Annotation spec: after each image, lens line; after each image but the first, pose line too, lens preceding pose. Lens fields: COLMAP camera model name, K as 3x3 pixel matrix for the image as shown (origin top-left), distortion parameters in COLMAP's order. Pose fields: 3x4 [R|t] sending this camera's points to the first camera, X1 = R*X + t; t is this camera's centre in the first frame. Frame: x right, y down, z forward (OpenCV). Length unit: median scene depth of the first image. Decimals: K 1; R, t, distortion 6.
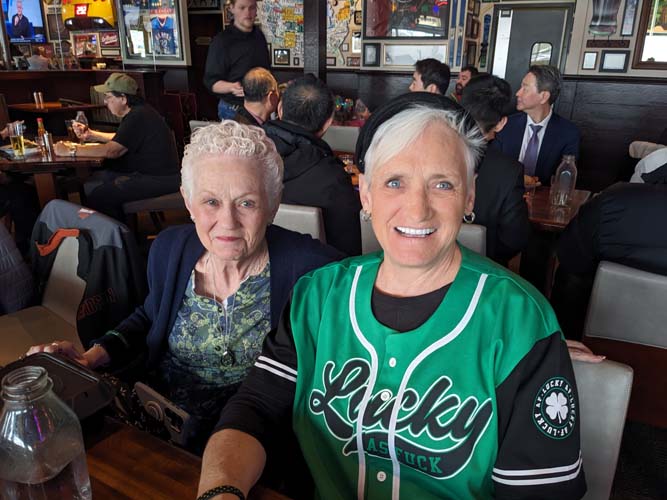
lens RADIAL K [[526.3, 0, 333.5], [0, 526.3, 250.0], [0, 0, 1]] dist [0.055484, -0.101442]
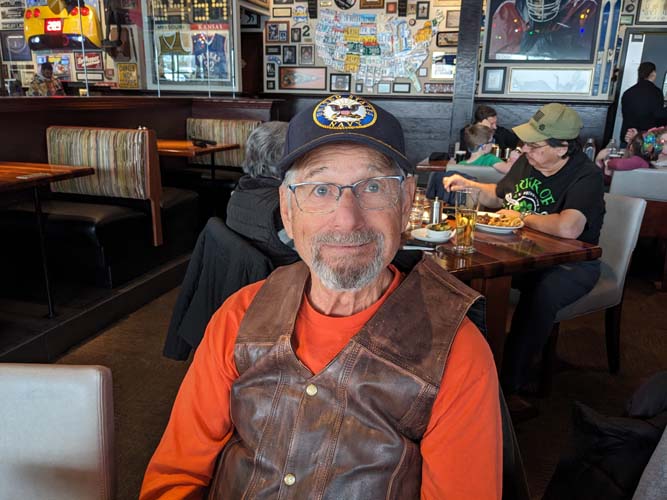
lens RADIAL K [[526.3, 0, 333.5], [0, 526.3, 250.0], [0, 0, 1]] dist [0.055484, -0.101442]
pose [[0.982079, -0.052042, 0.181142, -0.307541], [0.060038, 0.997436, -0.038935, -0.063590], [-0.178651, 0.049113, 0.982686, 0.179574]]
